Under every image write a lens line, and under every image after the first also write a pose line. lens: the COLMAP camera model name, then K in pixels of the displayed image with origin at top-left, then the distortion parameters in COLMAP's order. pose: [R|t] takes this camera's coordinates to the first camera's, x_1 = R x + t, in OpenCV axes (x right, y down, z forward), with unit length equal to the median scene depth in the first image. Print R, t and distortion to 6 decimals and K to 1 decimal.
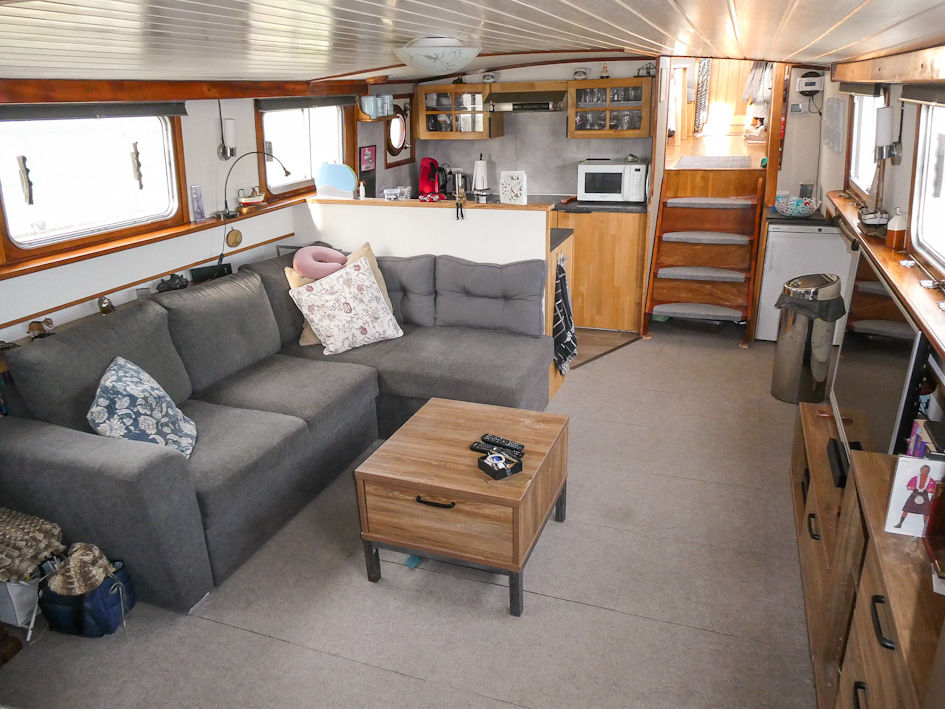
lens RADIAL K [[679.7, 0, 487.2], [0, 679.7, 360.6], [0, 0, 1]] dist [0.005954, -0.007830]
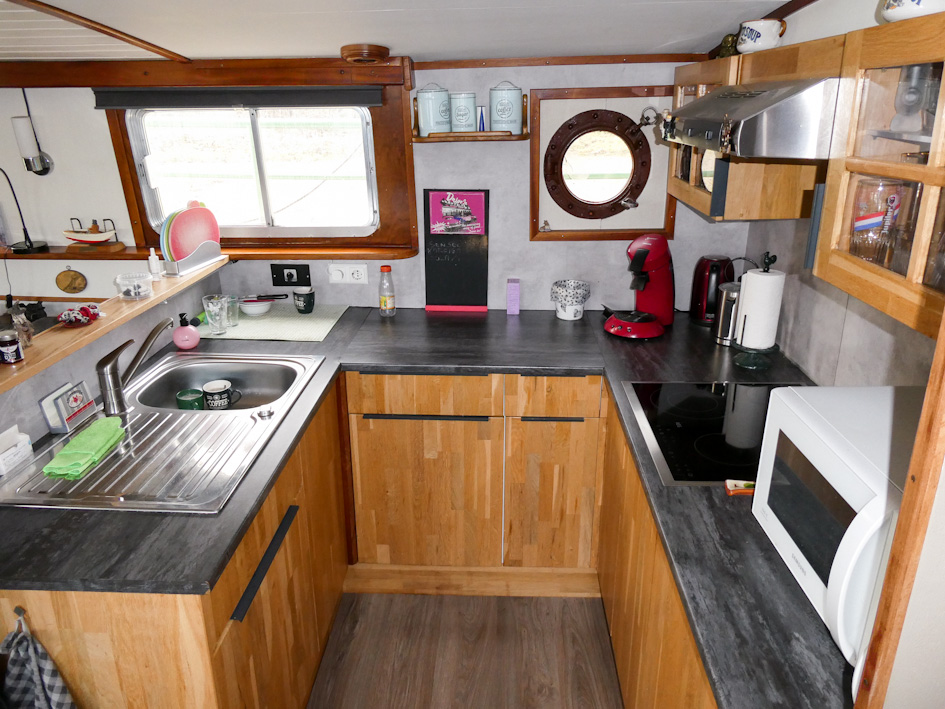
lens RADIAL K [[679.7, 0, 473.1], [0, 679.7, 359.3], [0, 0, 1]] dist [0.005954, -0.007830]
pose [[0.305217, 0.358348, -0.882286, 0.310699], [-0.358424, 0.901594, 0.242198, -0.318437], [0.882255, 0.242310, 0.403623, 0.812985]]
